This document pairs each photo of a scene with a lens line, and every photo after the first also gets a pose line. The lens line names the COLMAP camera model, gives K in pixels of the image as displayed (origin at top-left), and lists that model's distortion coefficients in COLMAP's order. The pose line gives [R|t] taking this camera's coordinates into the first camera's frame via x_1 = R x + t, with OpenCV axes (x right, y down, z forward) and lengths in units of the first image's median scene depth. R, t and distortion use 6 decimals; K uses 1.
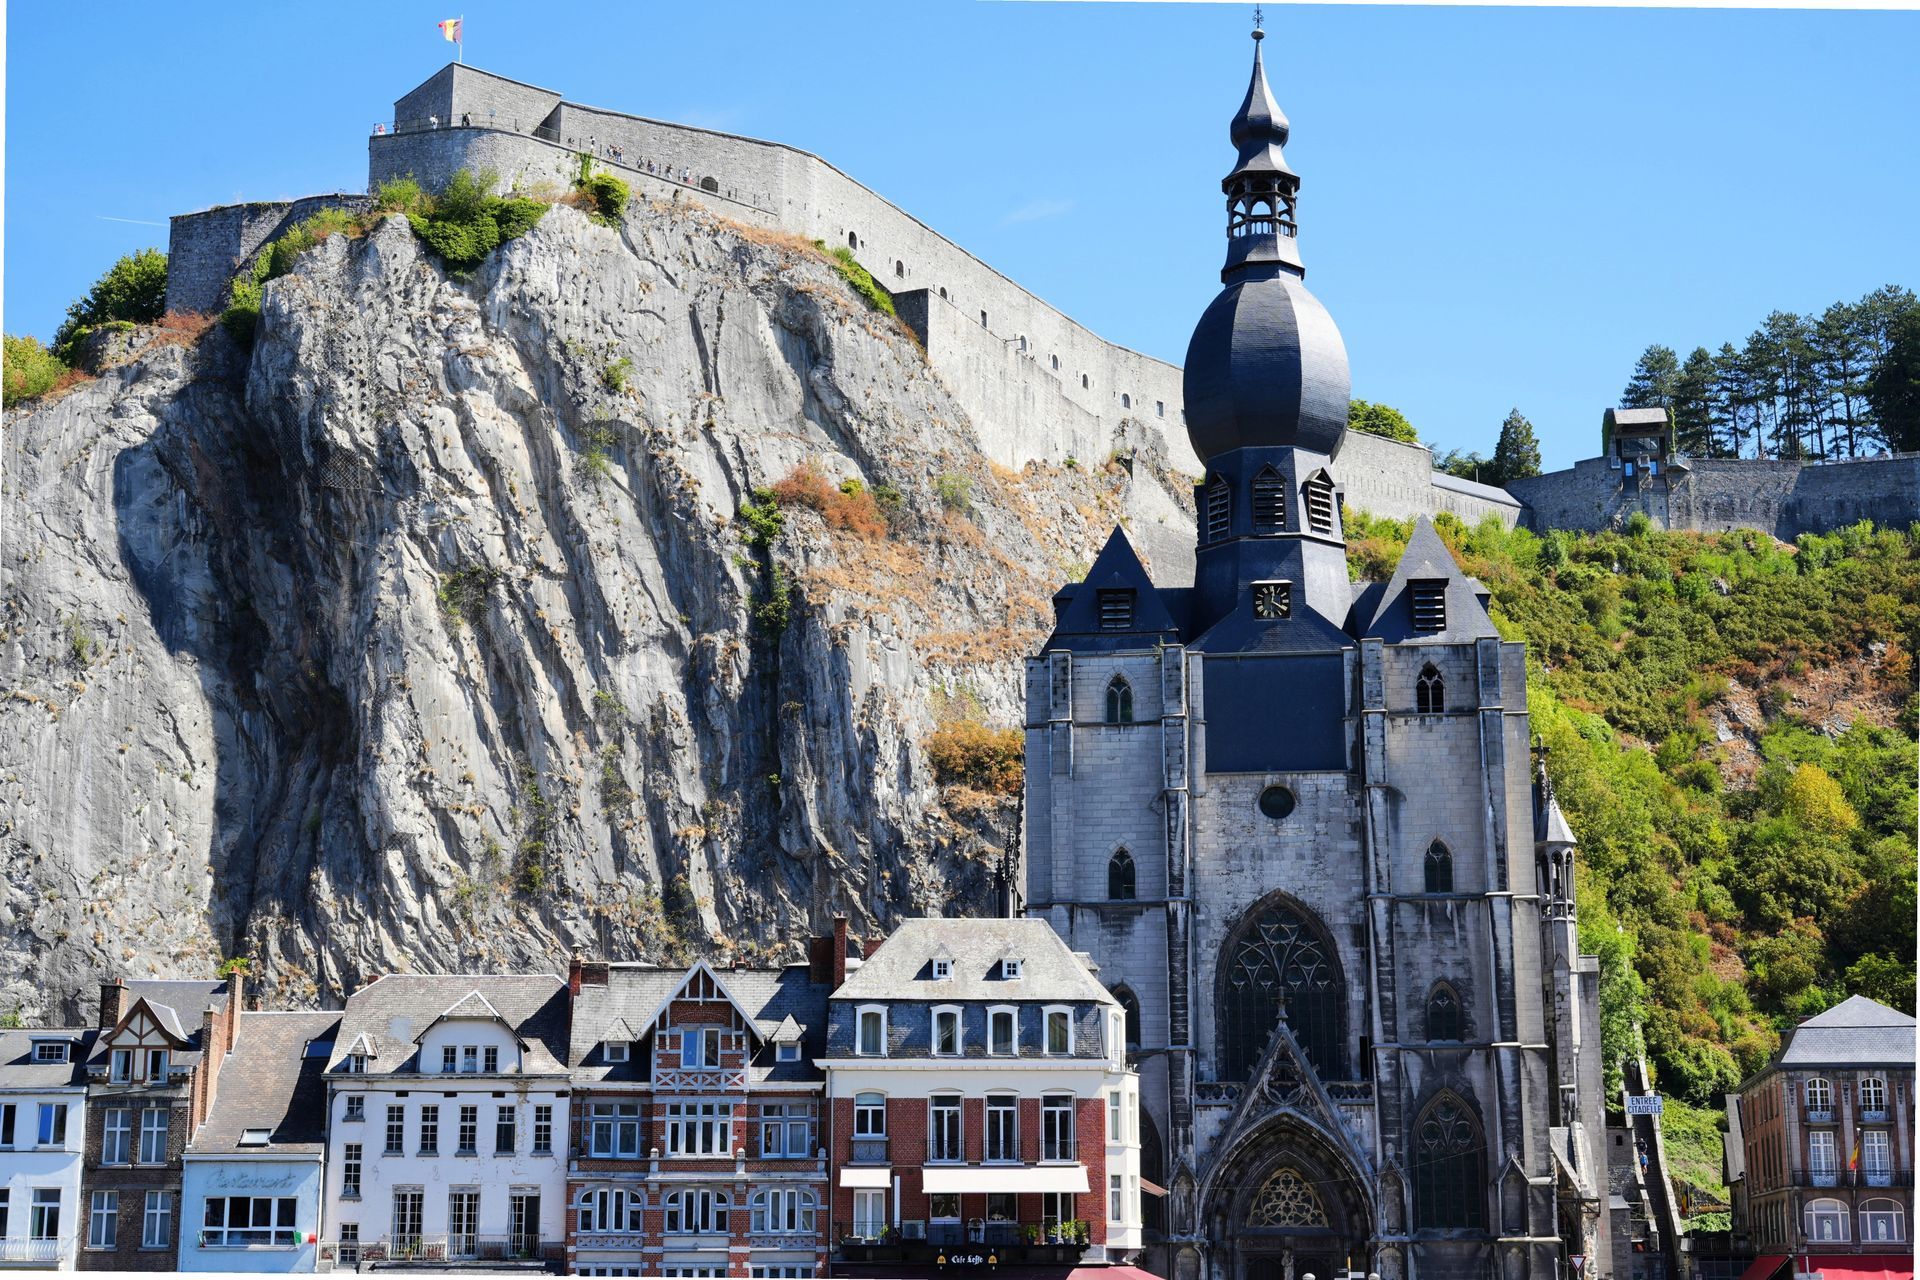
lens RADIAL K [[2768.3, 0, 960.0], [0, 2768.3, 640.0], [0, 0, 1]] dist [-0.016114, 0.013078]
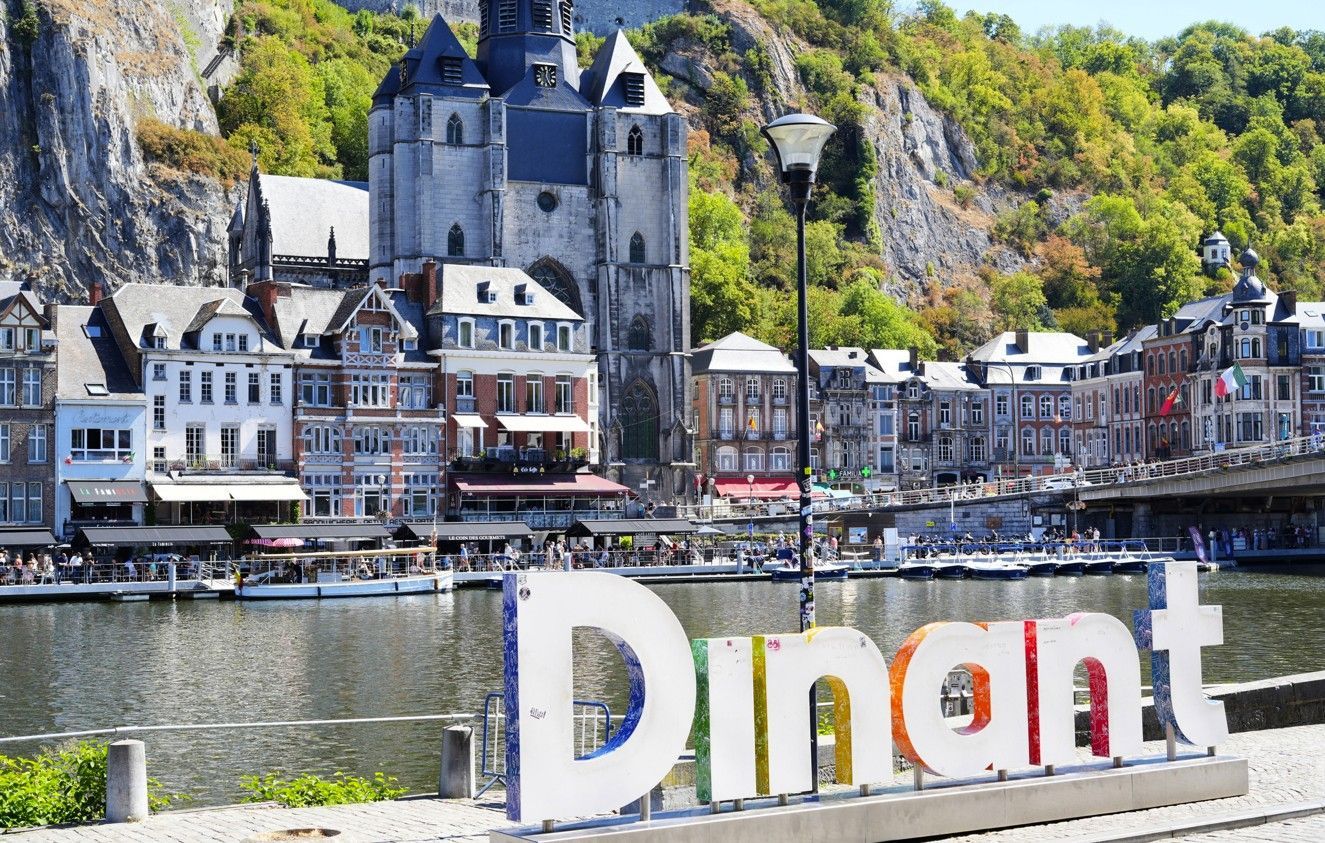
lens RADIAL K [[2020.7, 0, 662.5], [0, 2020.7, 421.5], [0, 0, 1]] dist [-0.004069, -0.000603]
pose [[0.848816, 0.013464, 0.528517, -0.474713], [-0.106154, 0.983657, 0.145429, 0.005843], [-0.517921, -0.179547, 0.836373, -0.055400]]
